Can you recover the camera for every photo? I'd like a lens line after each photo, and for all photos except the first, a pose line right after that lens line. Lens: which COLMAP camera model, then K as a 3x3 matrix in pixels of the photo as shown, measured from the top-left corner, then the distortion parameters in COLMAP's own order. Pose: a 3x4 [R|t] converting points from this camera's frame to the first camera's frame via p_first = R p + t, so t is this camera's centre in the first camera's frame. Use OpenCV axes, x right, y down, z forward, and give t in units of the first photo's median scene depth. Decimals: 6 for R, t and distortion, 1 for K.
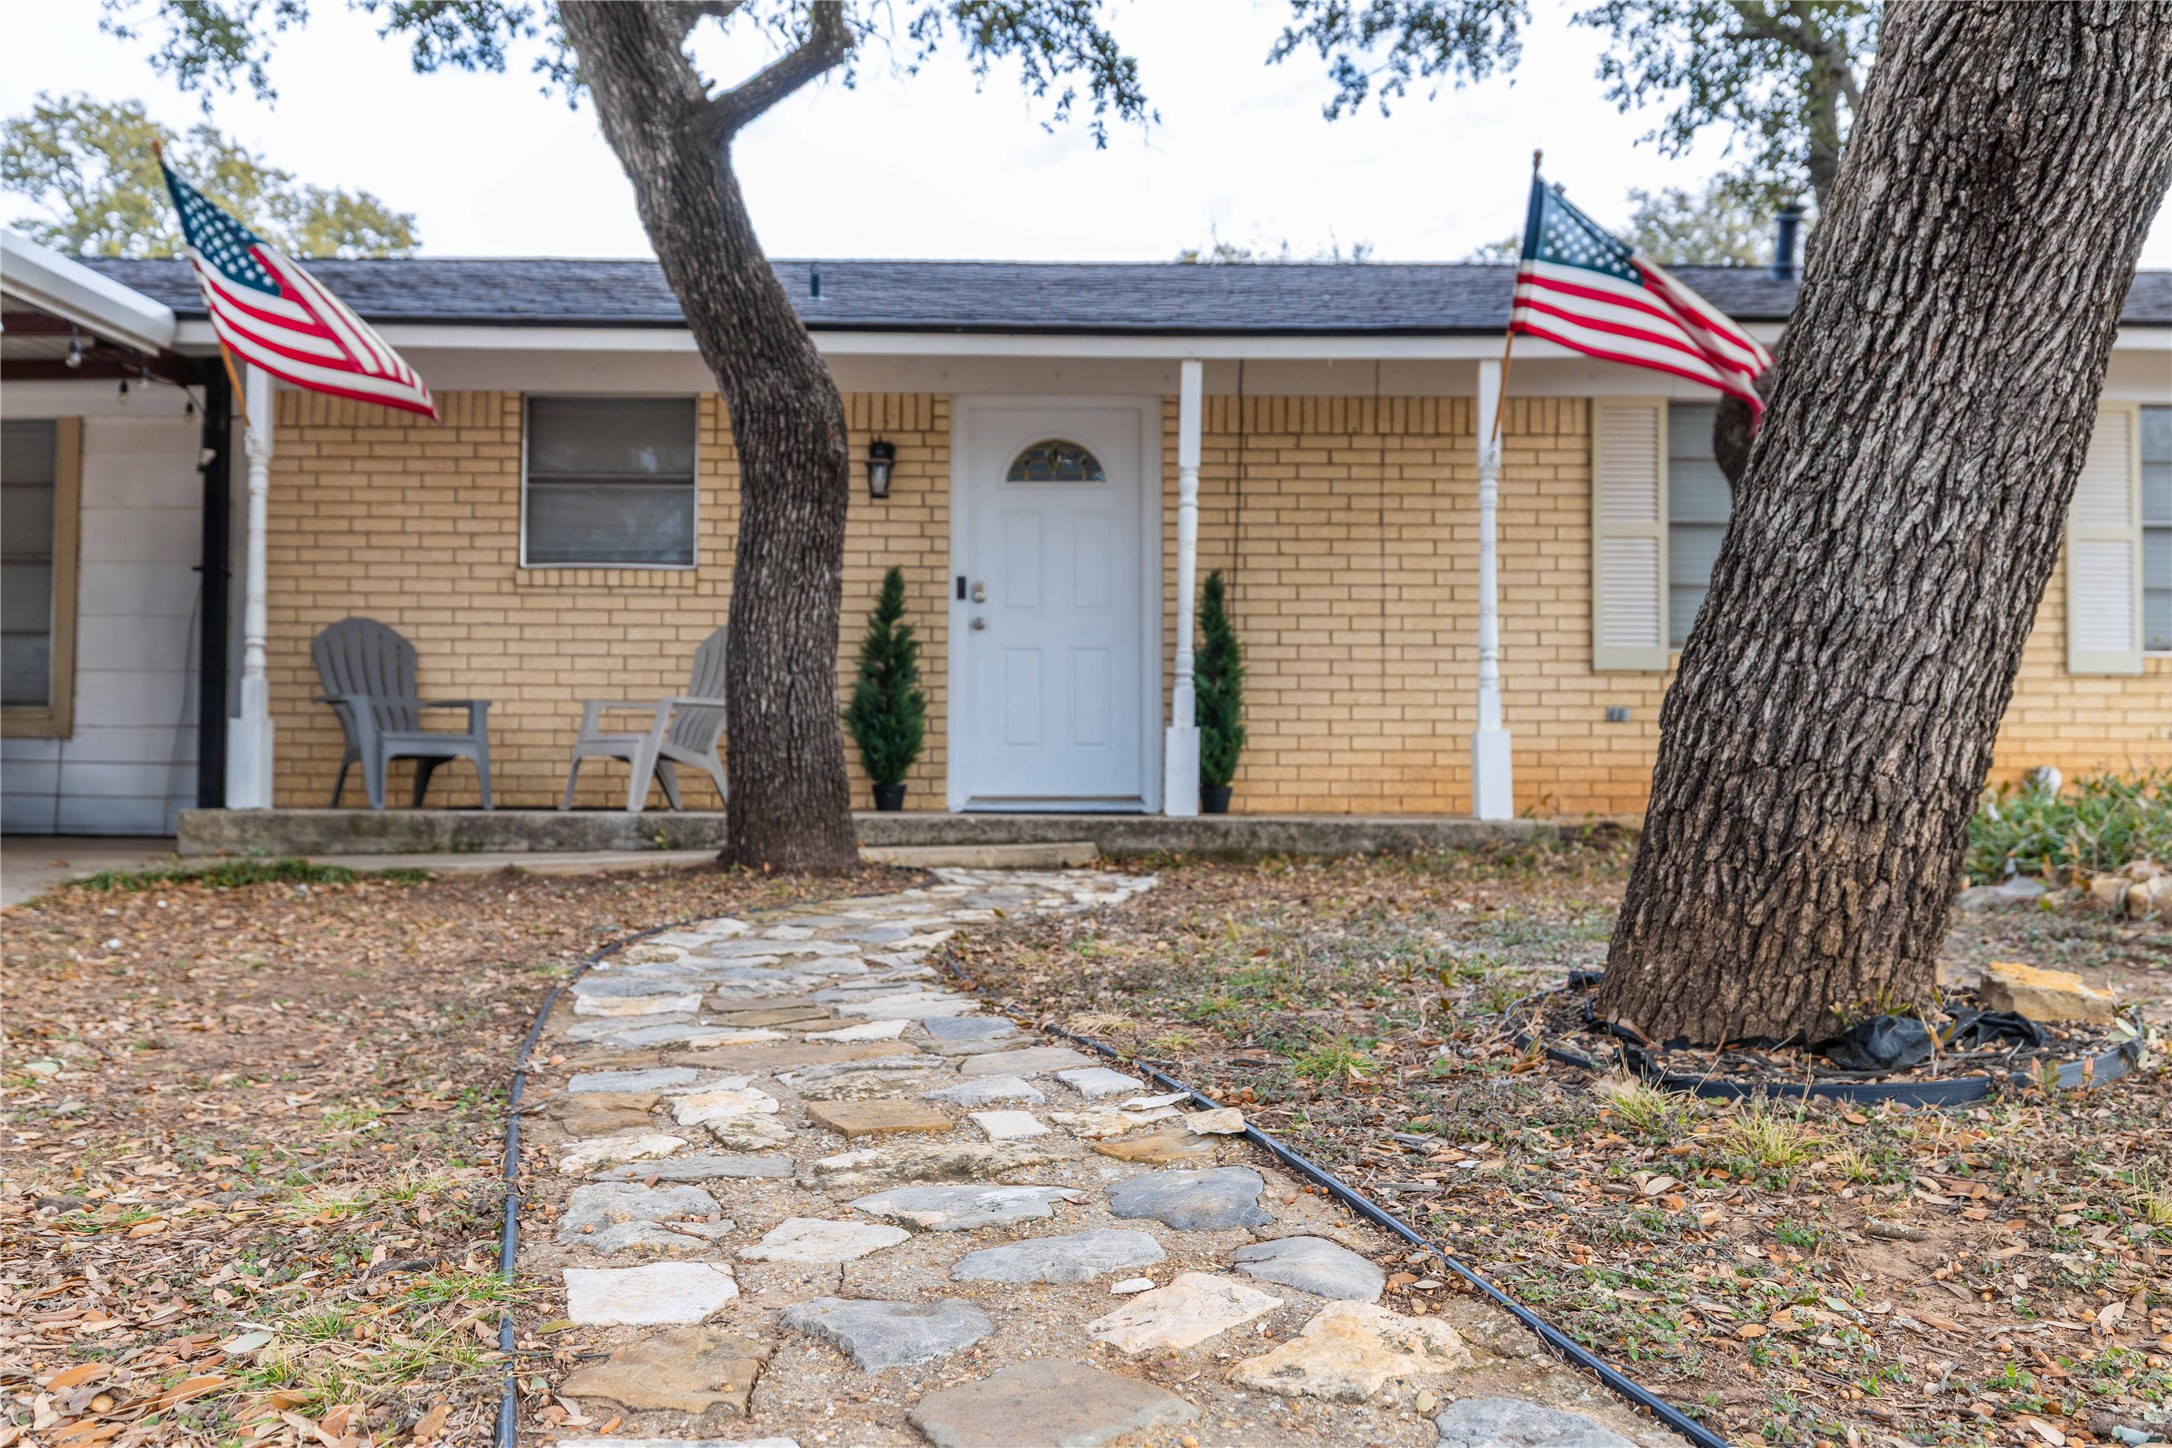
lens RADIAL K [[1934.6, 0, 1086.0], [0, 1934.6, 724.0], [0, 0, 1]] dist [-0.008995, -0.004130]
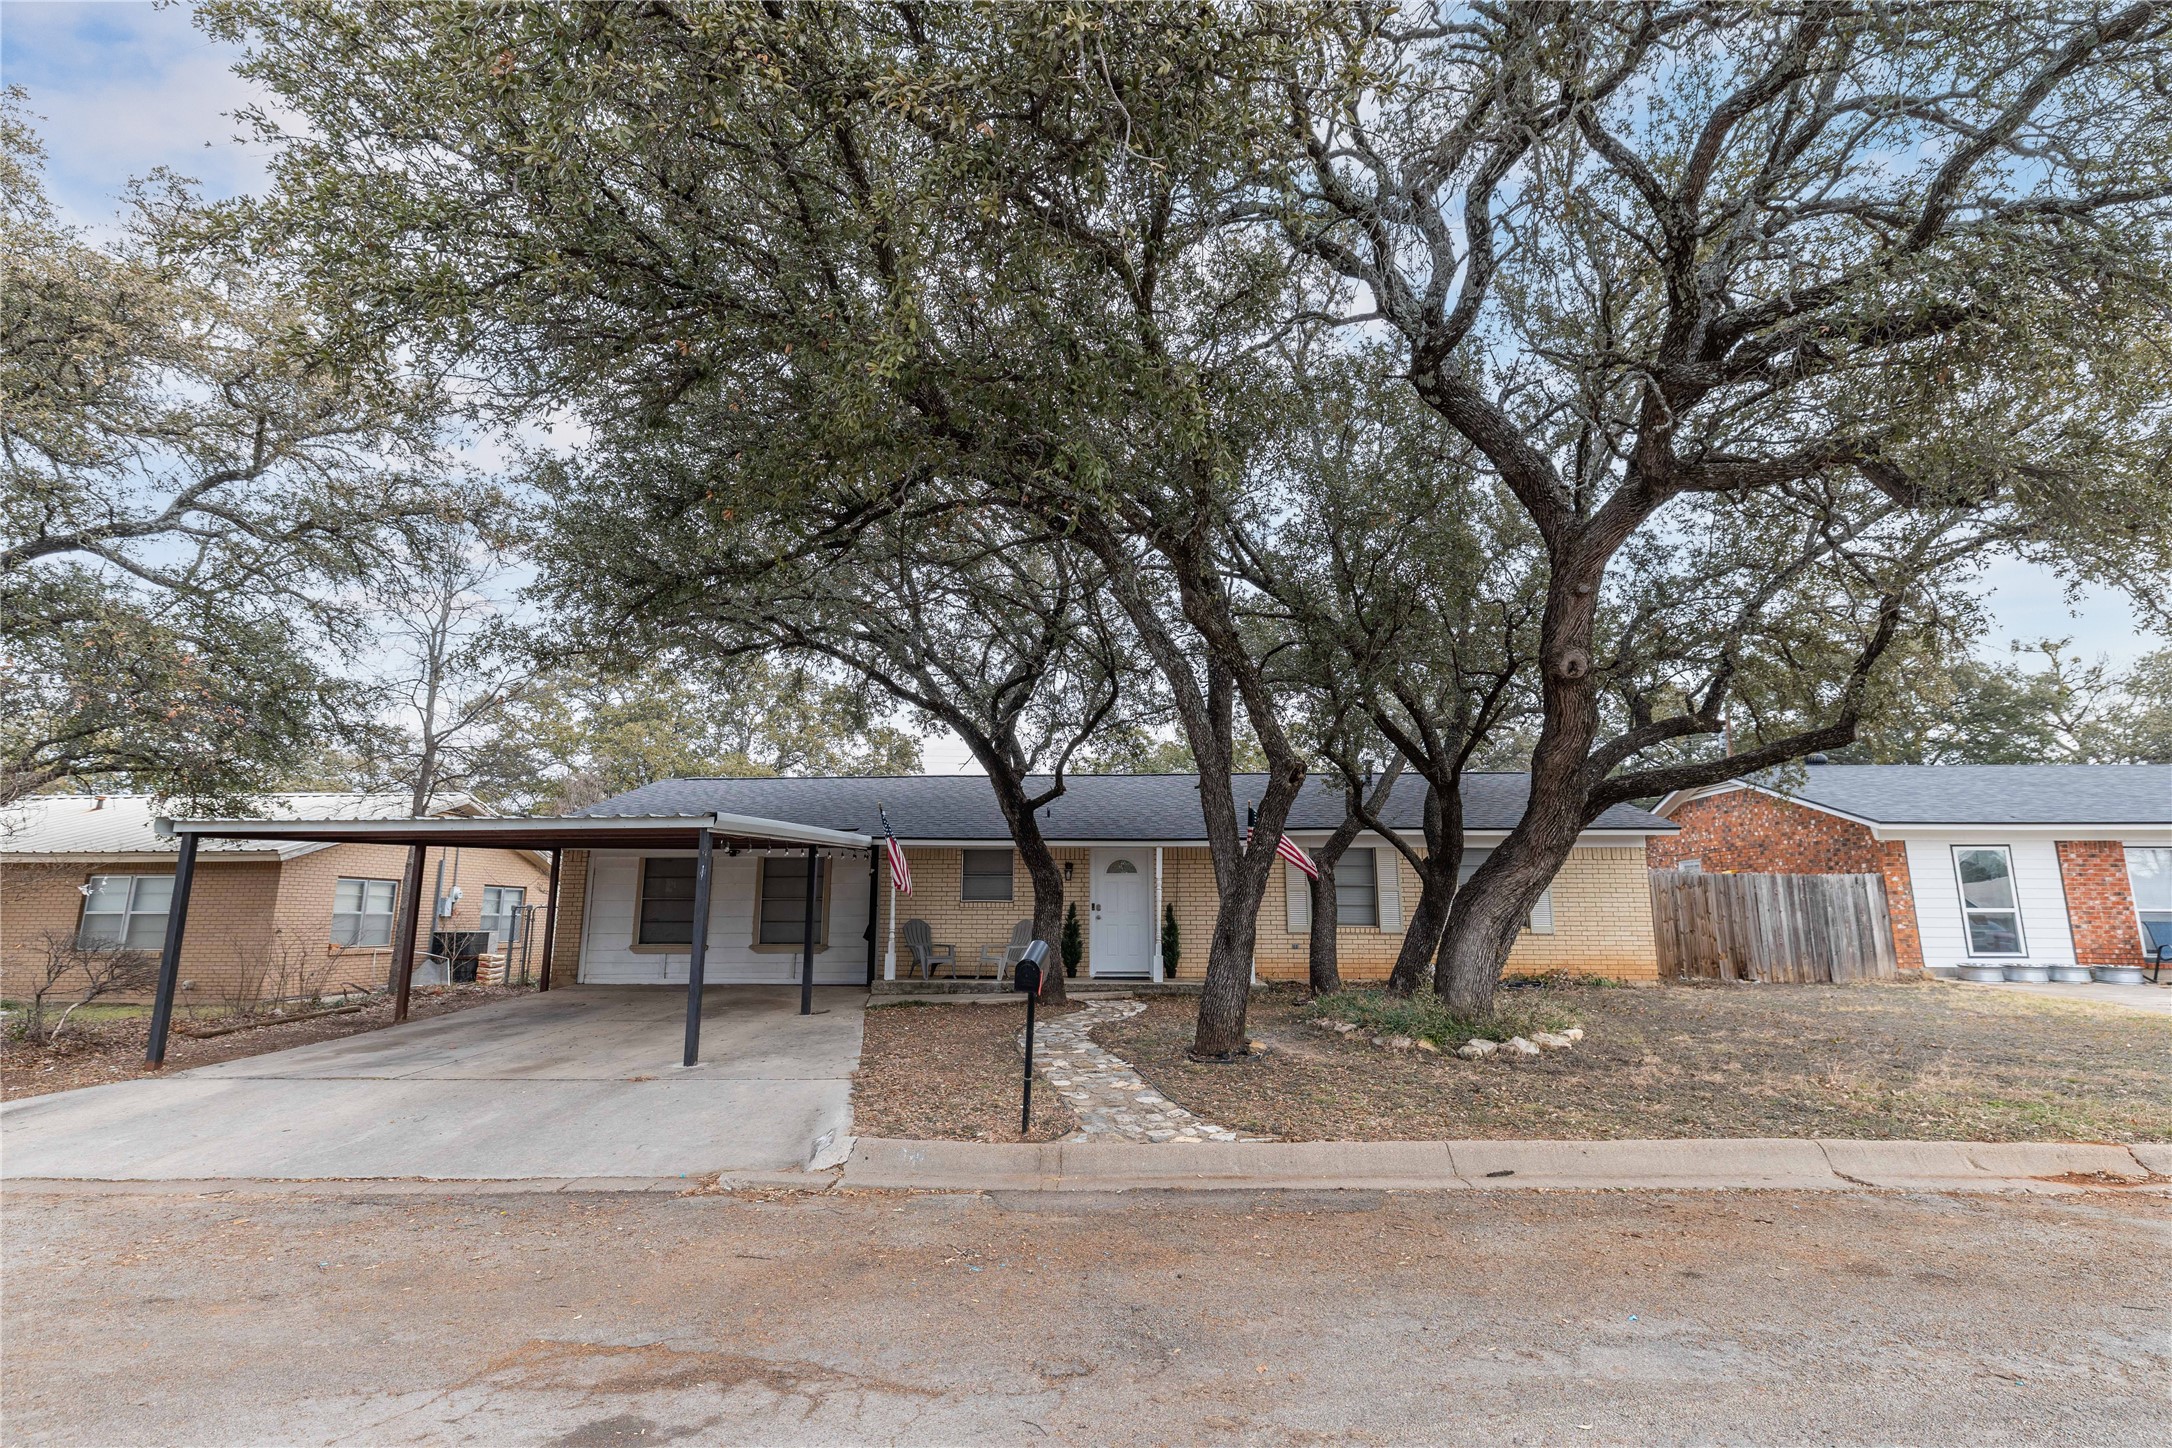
lens RADIAL K [[1005.4, 0, 1086.0], [0, 1005.4, 724.0], [0, 0, 1]] dist [0.000645, 0.004159]
pose [[0.997544, -0.017387, -0.067858, 0.047470], [0.007351, 0.989342, -0.145425, -0.137560], [0.069663, 0.144568, 0.987040, -0.777338]]
